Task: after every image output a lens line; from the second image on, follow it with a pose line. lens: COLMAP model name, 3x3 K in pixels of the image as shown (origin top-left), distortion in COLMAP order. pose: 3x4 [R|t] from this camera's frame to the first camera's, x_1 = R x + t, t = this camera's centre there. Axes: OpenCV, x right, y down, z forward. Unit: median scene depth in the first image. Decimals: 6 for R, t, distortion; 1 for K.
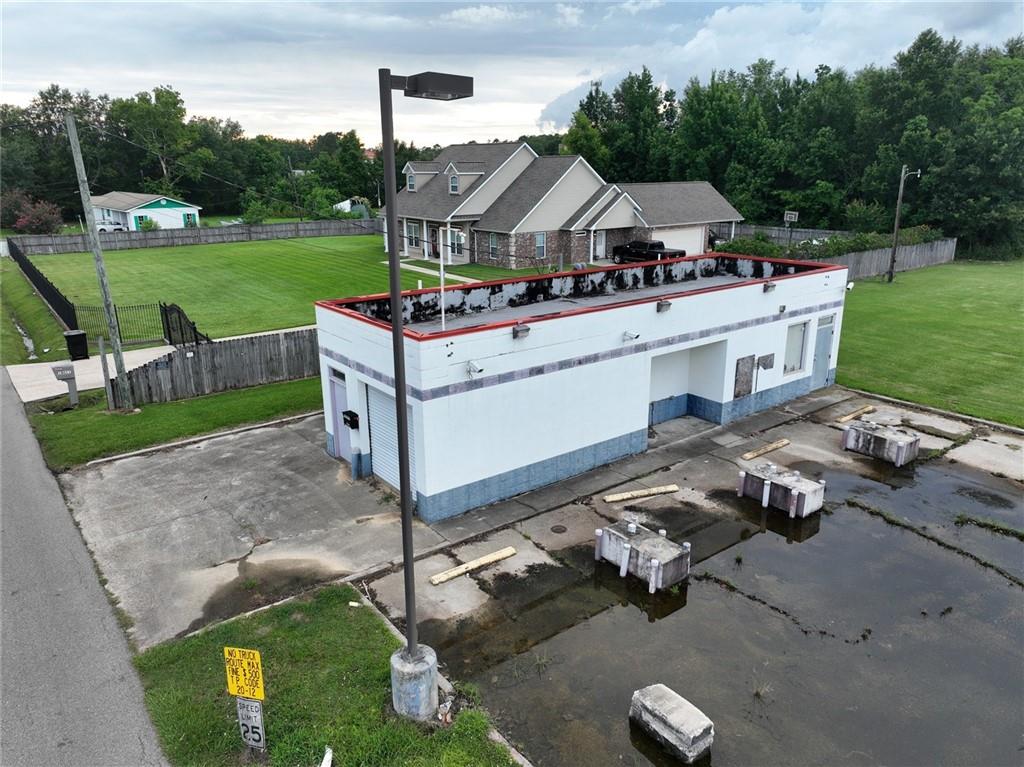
lens RADIAL K [[722.2, 0, 511.2], [0, 722.2, 381.0], [0, 0, 1]] dist [0.000266, 0.018433]
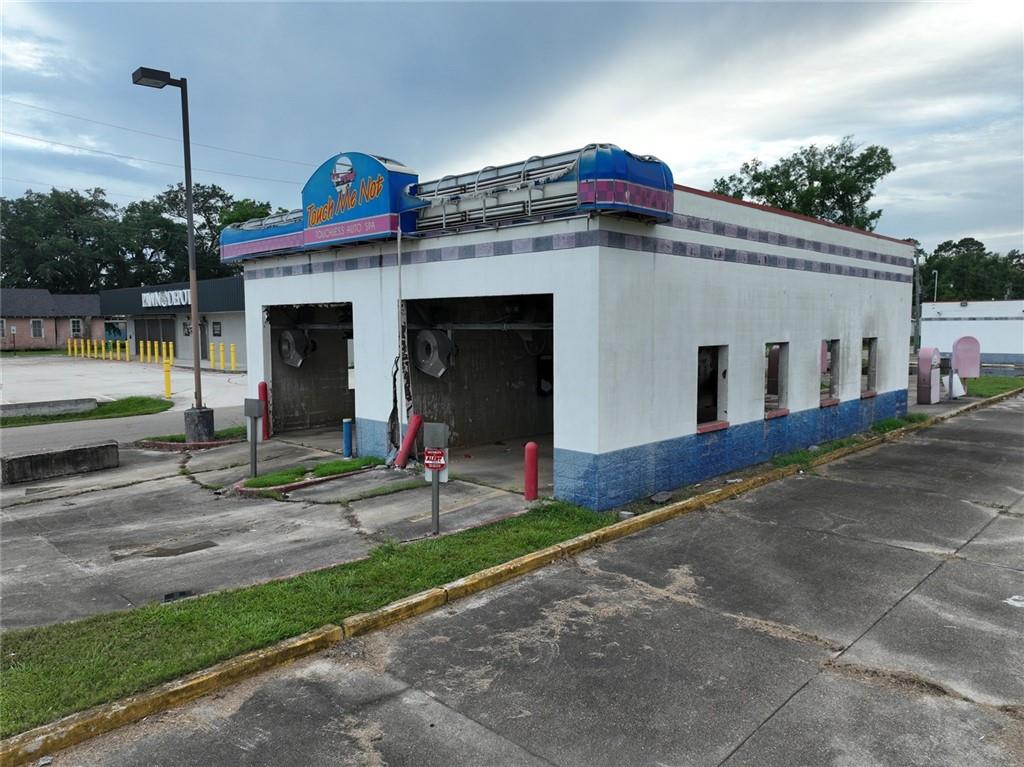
lens RADIAL K [[722.2, 0, 511.5], [0, 722.2, 381.3], [0, 0, 1]] dist [0.000266, 0.018433]
pose [[0.147011, 0.086094, -0.985381, 1.988092], [-0.277115, 0.959895, 0.042524, 0.461895], [0.949524, 0.266812, 0.164973, -0.880613]]
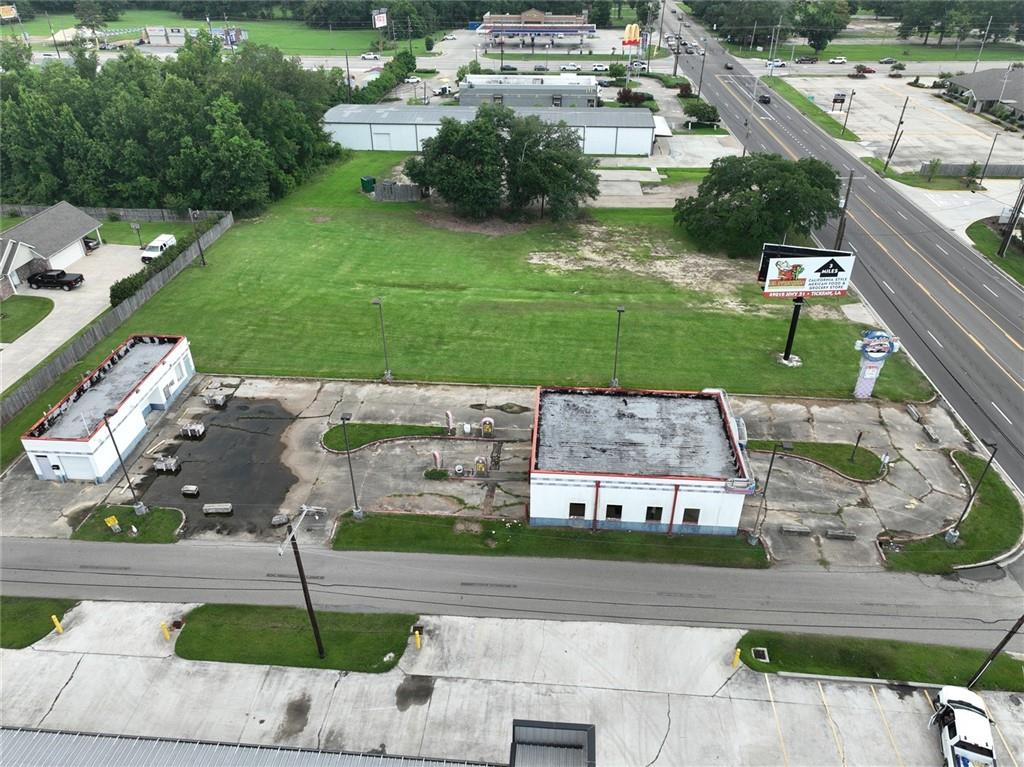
lens RADIAL K [[722.2, 0, 510.3], [0, 722.2, 383.1], [0, 0, 1]] dist [0.000266, 0.018433]
pose [[0.663583, -0.396177, 0.634587, -0.606613], [0.211841, 0.913054, 0.348505, -0.764643], [-0.717482, -0.096830, 0.689814, -2.039234]]
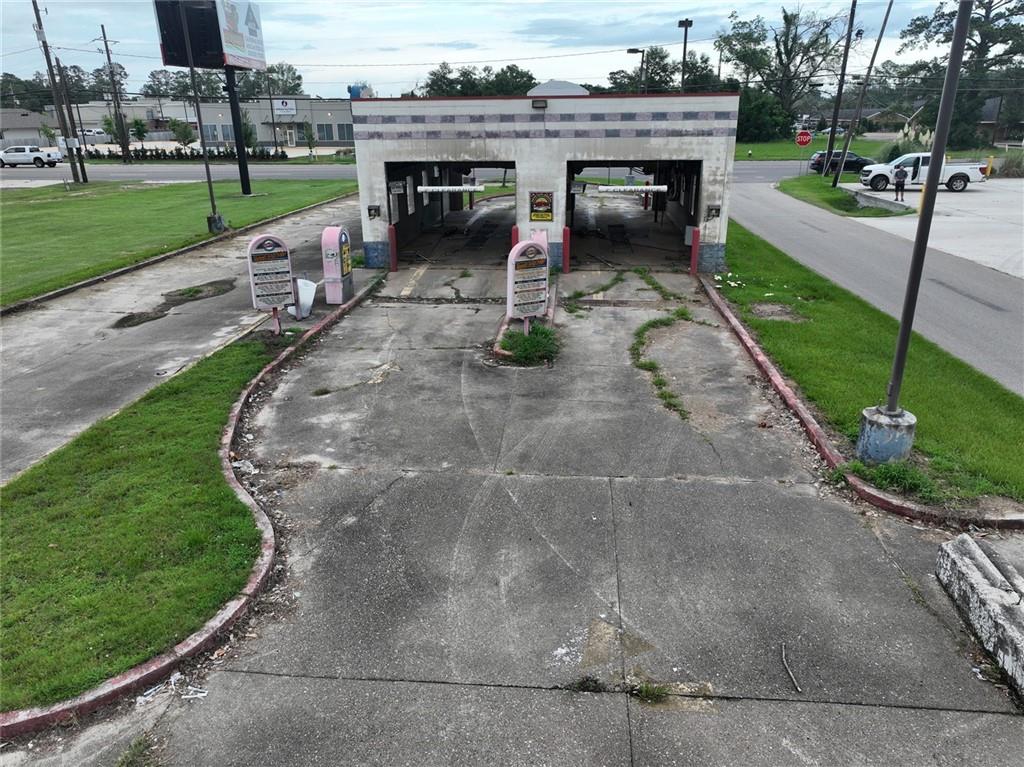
lens RADIAL K [[722.2, 0, 512.1], [0, 722.2, 383.1], [0, 0, 1]] dist [0.000266, 0.018433]
pose [[-0.736211, -0.222470, 0.639140, 0.296140], [0.207174, 0.824993, 0.525801, 0.042990], [-0.644261, 0.519513, -0.561279, 0.299856]]
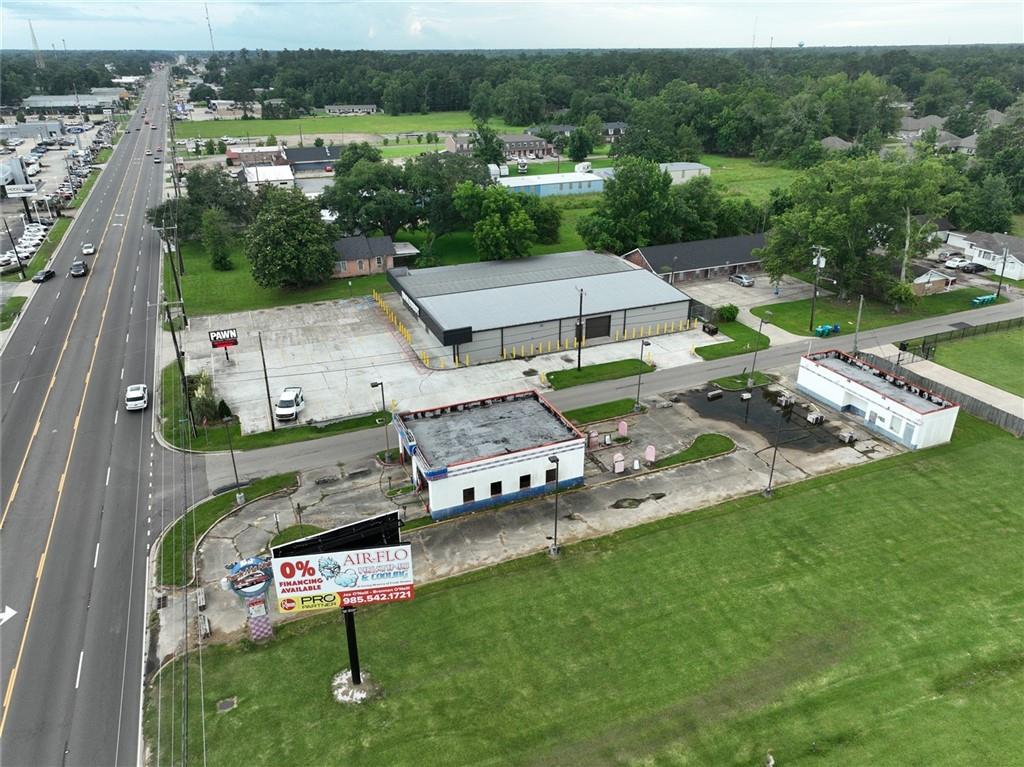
lens RADIAL K [[722.2, 0, 510.5], [0, 722.2, 381.7], [0, 0, 1]] dist [0.000266, 0.018433]
pose [[-0.251628, 0.412792, -0.875378, 3.703570], [-0.268520, 0.839195, 0.472916, -1.317026], [0.929828, 0.354055, -0.100322, -0.352985]]
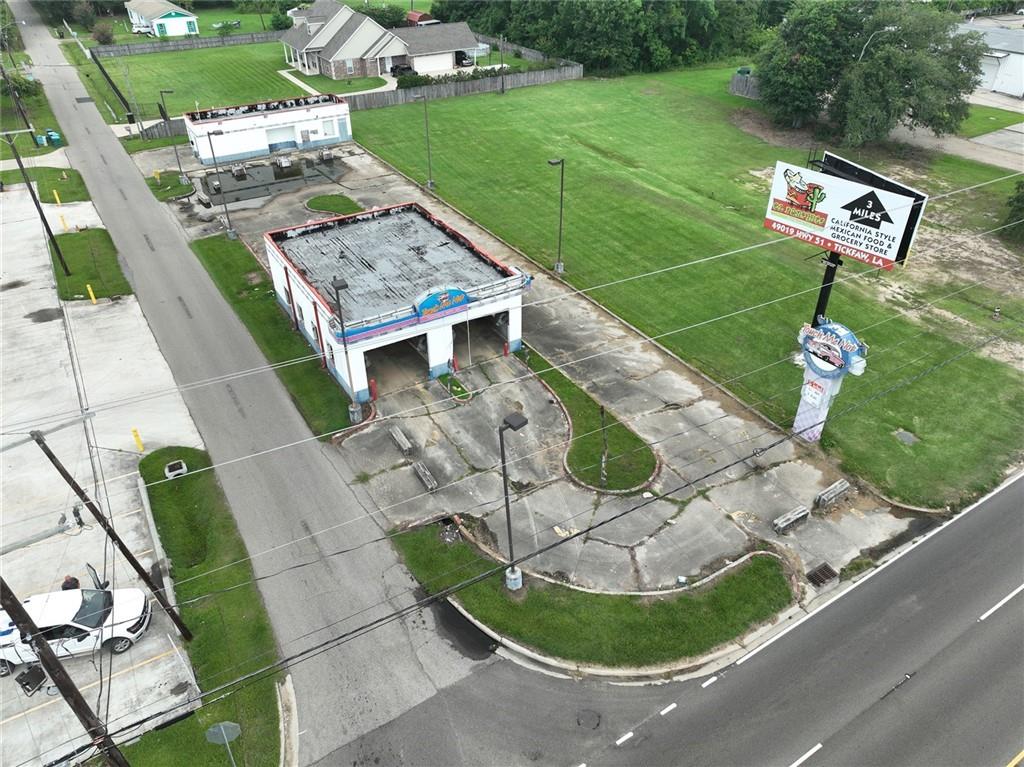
lens RADIAL K [[722.2, 0, 511.0], [0, 722.2, 381.8], [0, 0, 1]] dist [0.000266, 0.018433]
pose [[0.995202, 0.058038, -0.078774, 1.670823], [-0.030688, 0.949607, 0.311937, 0.002357], [0.092909, -0.308022, 0.946832, -2.678491]]
